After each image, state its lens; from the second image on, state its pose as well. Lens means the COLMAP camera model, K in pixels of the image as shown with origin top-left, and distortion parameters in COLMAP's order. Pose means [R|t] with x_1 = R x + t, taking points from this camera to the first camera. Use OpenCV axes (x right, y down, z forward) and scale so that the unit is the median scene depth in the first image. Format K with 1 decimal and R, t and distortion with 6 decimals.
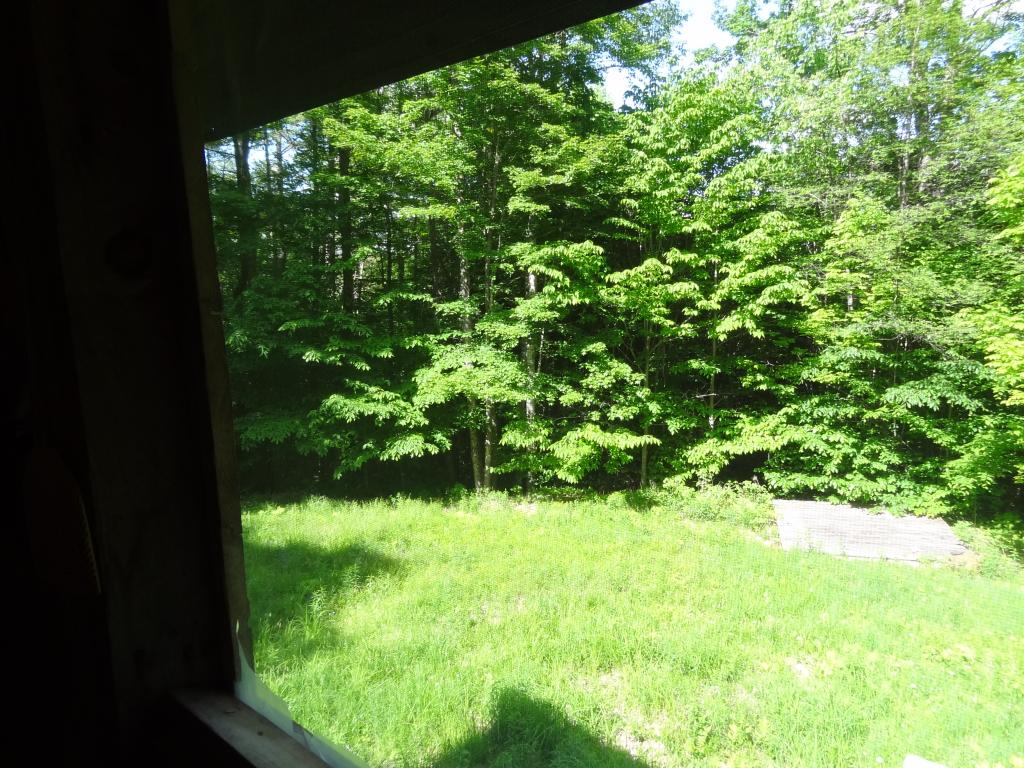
lens RADIAL K [[717.4, 0, 513.3], [0, 717.4, 384.0], [0, 0, 1]] dist [0.013456, -0.005131]
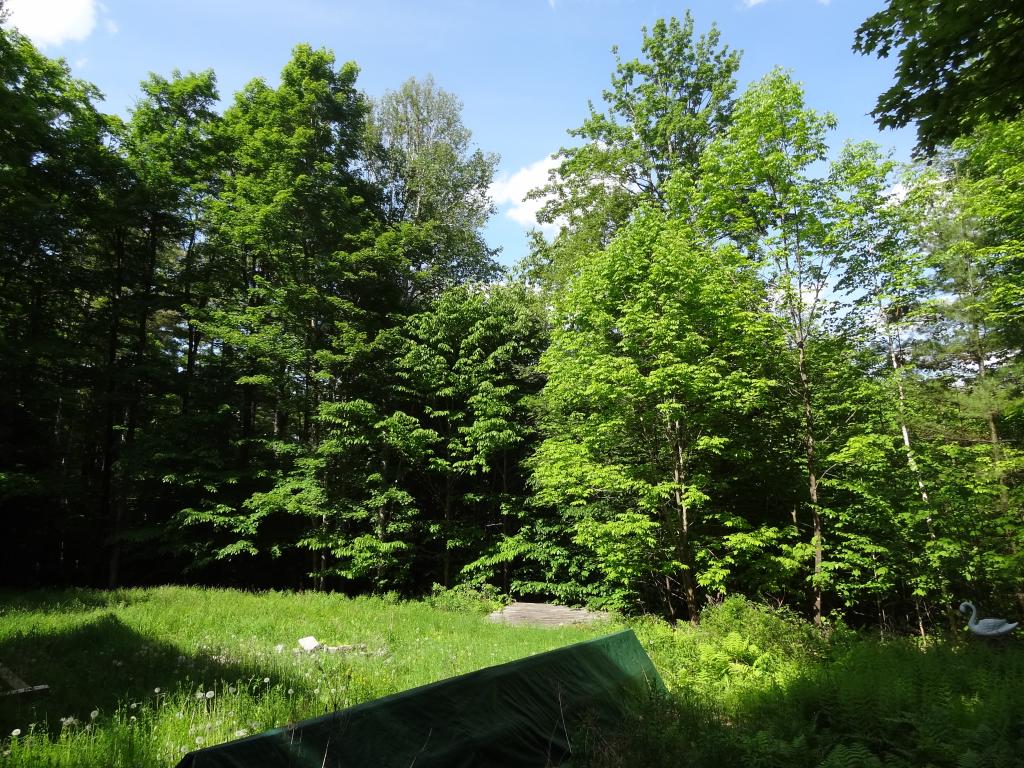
lens RADIAL K [[717.4, 0, 511.1], [0, 717.4, 383.9], [0, 0, 1]] dist [0.013456, -0.005131]
pose [[0.996019, 0.007572, -0.088814, 0.485668], [-0.029756, 0.967473, -0.251219, 0.111562], [0.084022, 0.252862, 0.963847, -0.334978]]
